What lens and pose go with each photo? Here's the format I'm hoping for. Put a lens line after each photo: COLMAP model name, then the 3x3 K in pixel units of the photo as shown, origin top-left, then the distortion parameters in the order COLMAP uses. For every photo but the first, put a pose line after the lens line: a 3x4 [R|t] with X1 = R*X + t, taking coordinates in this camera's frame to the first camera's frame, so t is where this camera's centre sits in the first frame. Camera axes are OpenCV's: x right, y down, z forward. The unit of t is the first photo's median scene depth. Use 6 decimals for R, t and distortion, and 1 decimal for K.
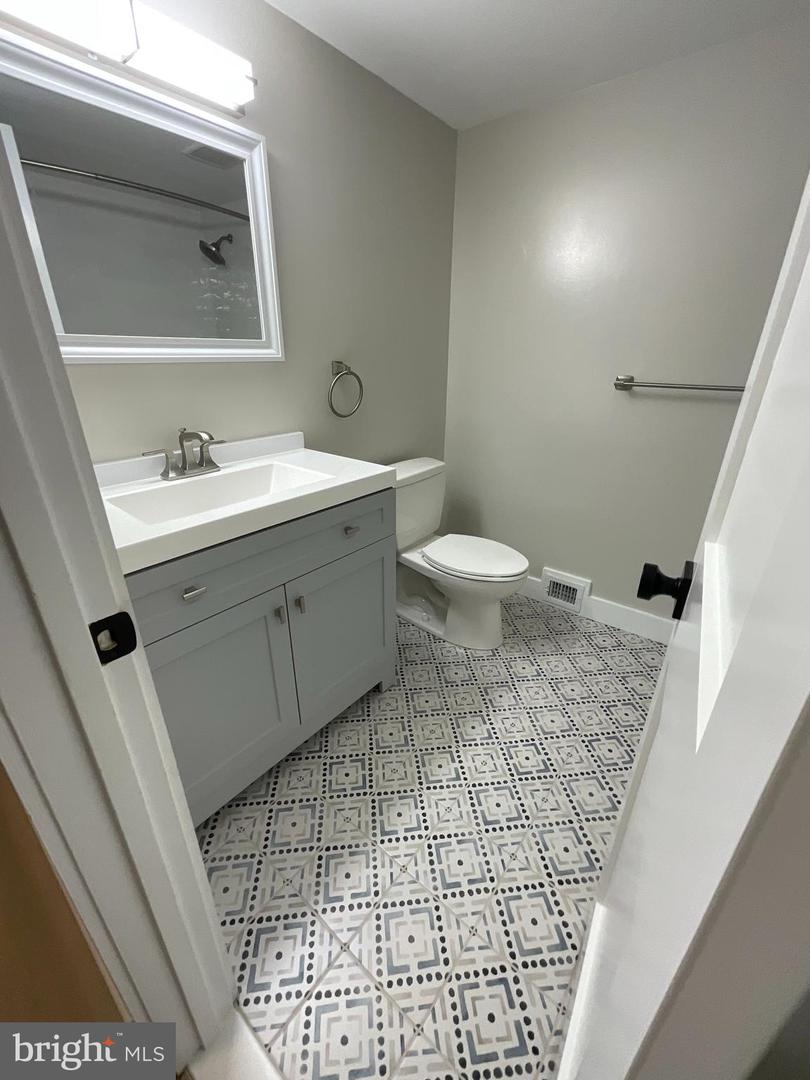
lens RADIAL K [[439.8, 0, 420.6], [0, 439.8, 543.6], [0, 0, 1]] dist [0.000159, -0.000003]
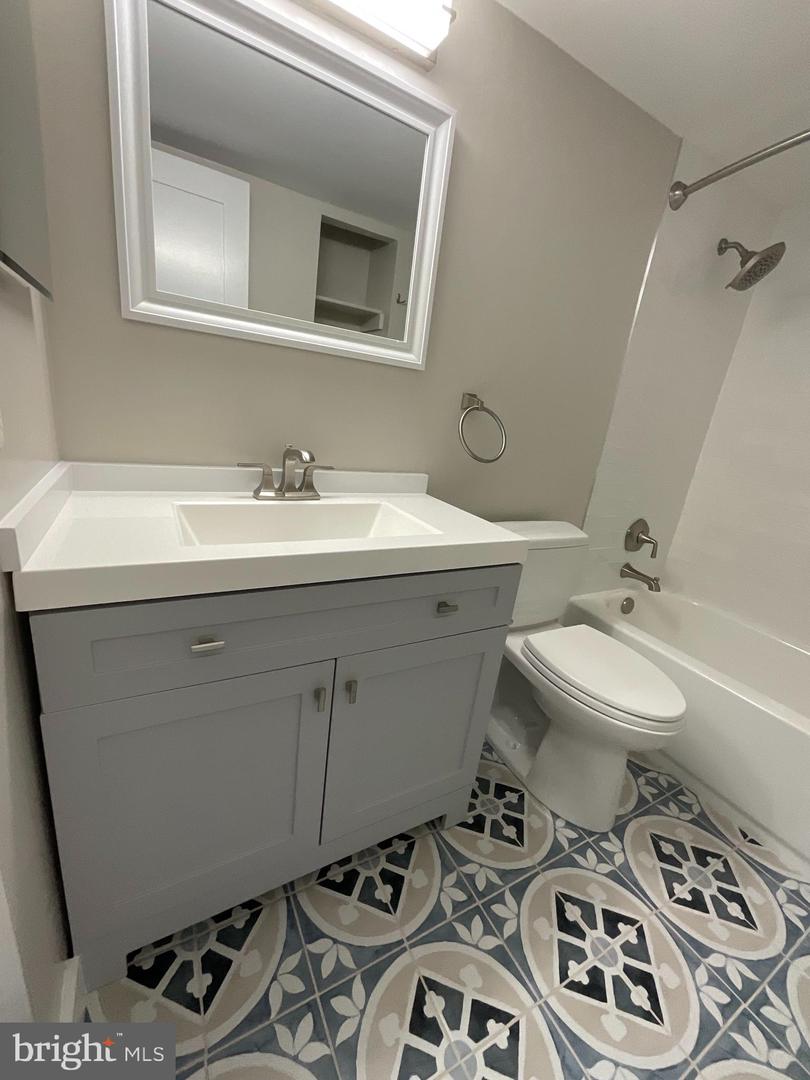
lens RADIAL K [[434.6, 0, 405.0], [0, 434.6, 540.0], [0, 0, 1]] dist [-0.000290, 0.000137]
pose [[0.917210, 0.222199, -0.330686, -0.003444], [-0.263908, 0.960662, -0.086491, -0.064177], [0.298459, 0.166601, 0.939769, 0.283264]]
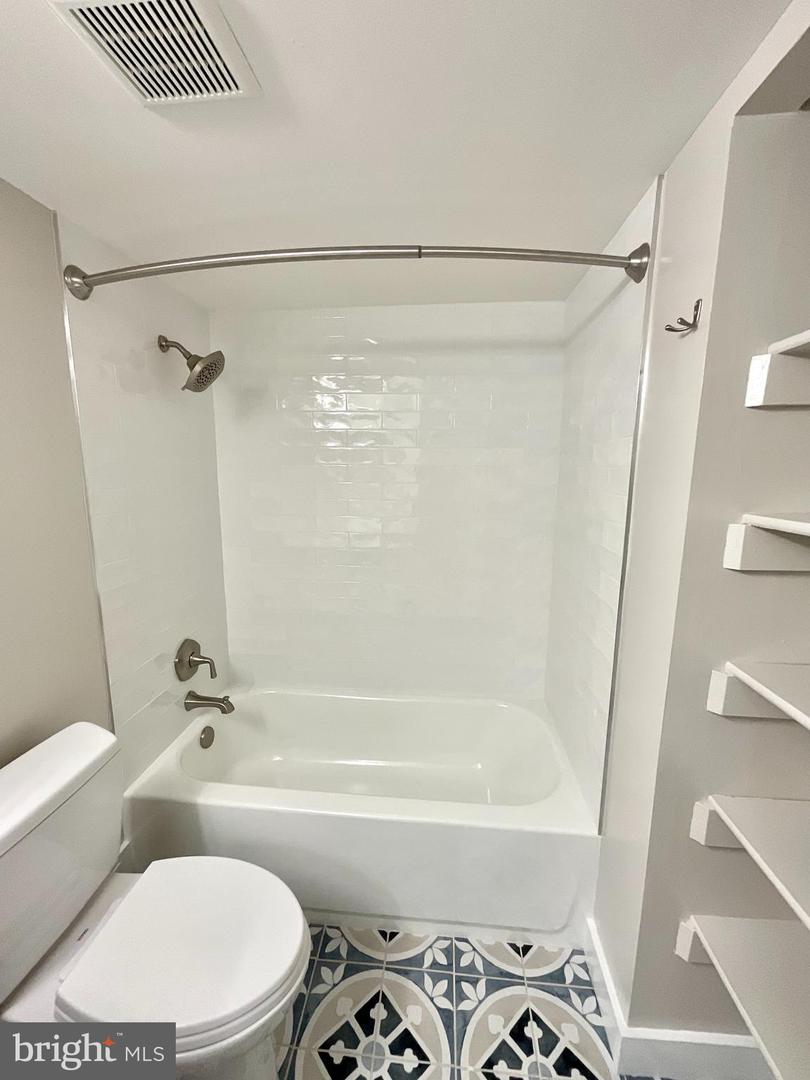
lens RADIAL K [[434.6, 0, 405.0], [0, 434.6, 540.0], [0, 0, 1]] dist [-0.000290, 0.000137]
pose [[0.835478, -0.085263, 0.542870, 0.110735], [0.210889, 0.961995, -0.173469, -0.432464], [-0.507448, 0.259415, 0.821706, 0.490082]]
